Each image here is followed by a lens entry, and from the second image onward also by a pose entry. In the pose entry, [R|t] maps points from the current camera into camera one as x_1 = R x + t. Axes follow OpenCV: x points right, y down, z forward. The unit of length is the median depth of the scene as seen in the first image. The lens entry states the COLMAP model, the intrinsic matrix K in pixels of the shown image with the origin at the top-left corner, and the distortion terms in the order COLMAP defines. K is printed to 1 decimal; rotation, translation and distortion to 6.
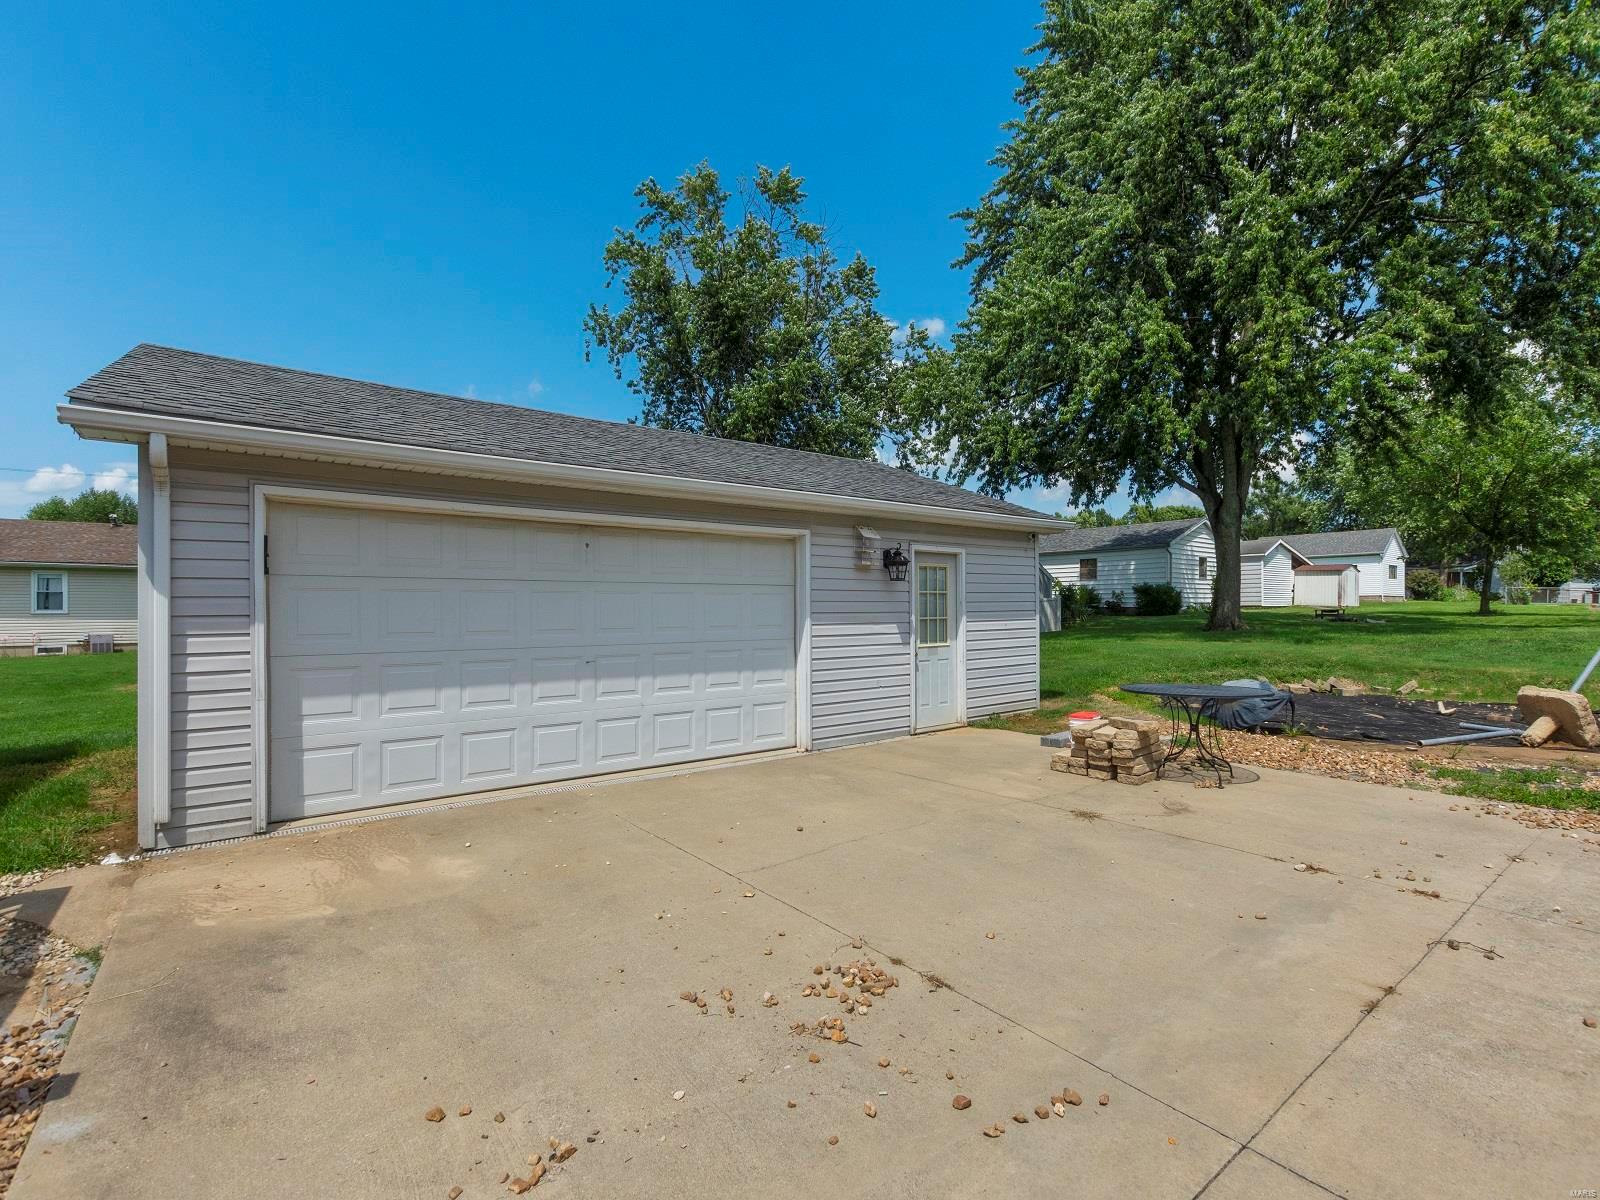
lens RADIAL K [[721.1, 0, 797.0], [0, 721.1, 616.2], [0, 0, 1]] dist [0.001496, -0.000211]
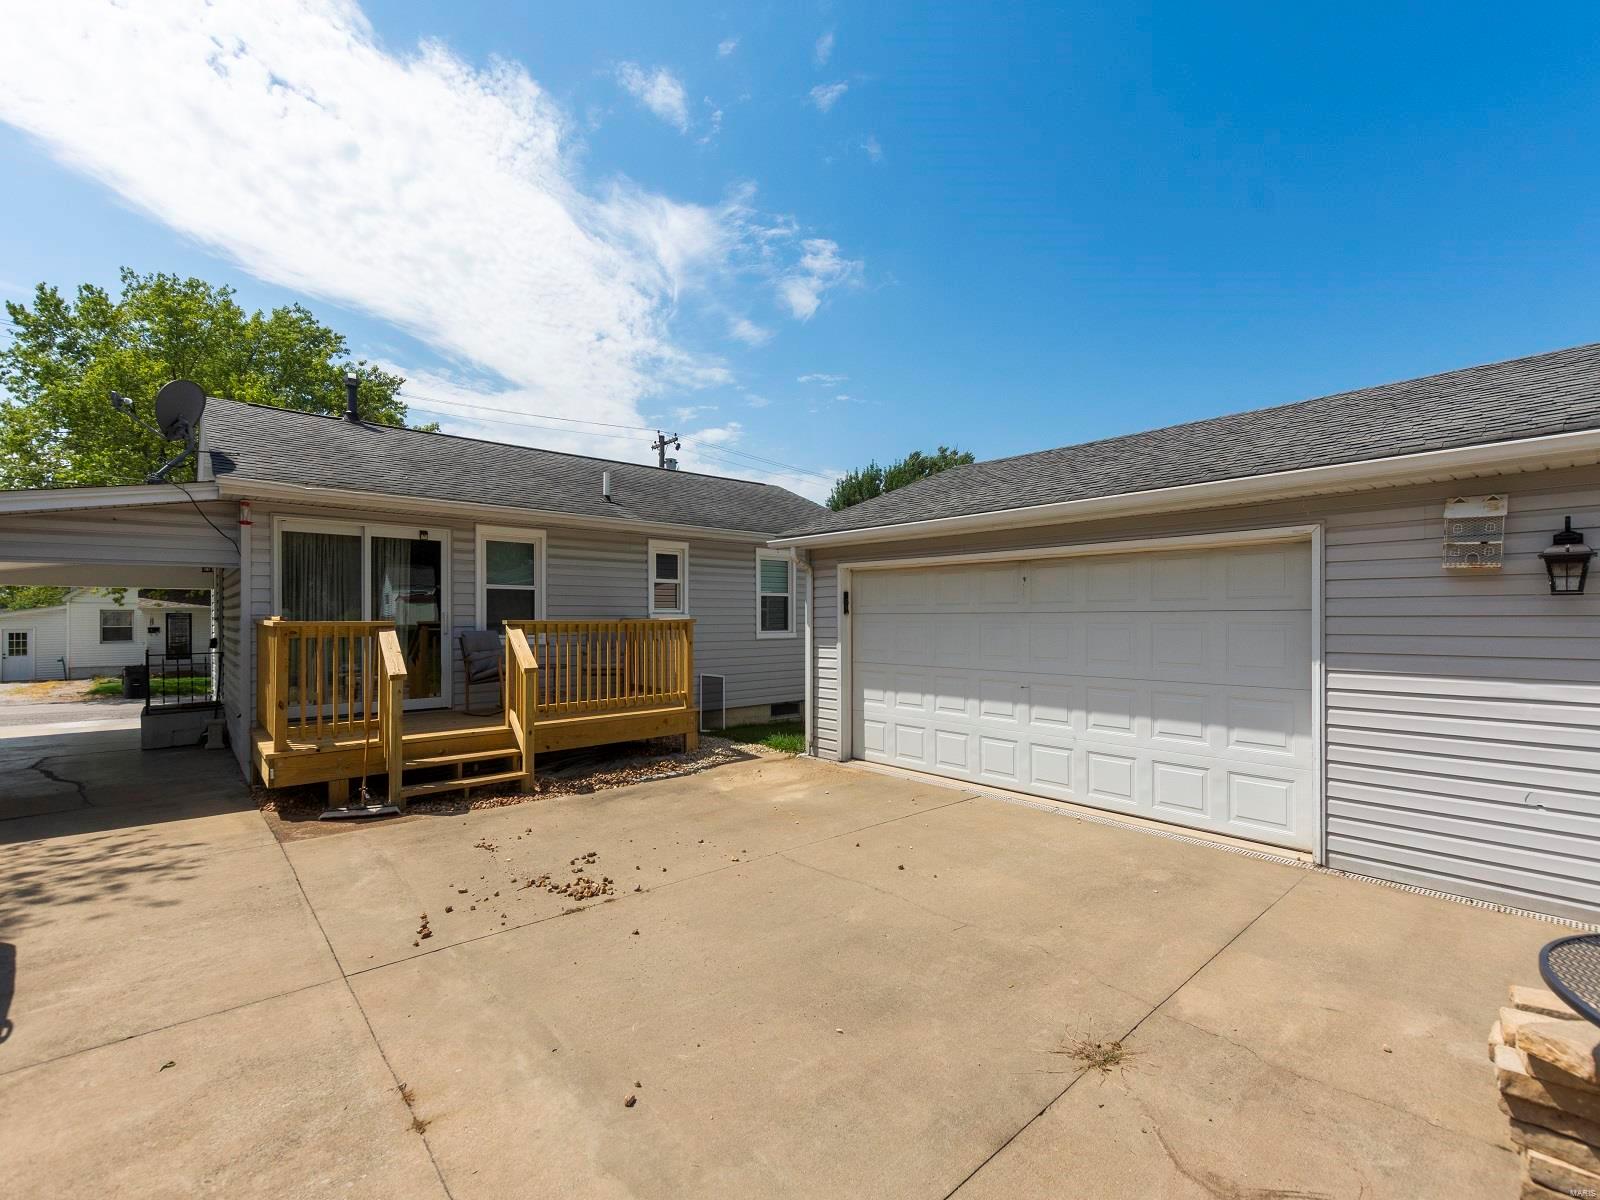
lens RADIAL K [[695.9, 0, 818.8], [0, 695.9, 650.5], [0, 0, 1]] dist [0.004369, -0.001218]
pose [[0.098489, 0.049868, -0.993888, 0.946111], [-0.007367, 0.998753, 0.049382, -0.054866], [0.995111, 0.002458, 0.098734, 0.788439]]
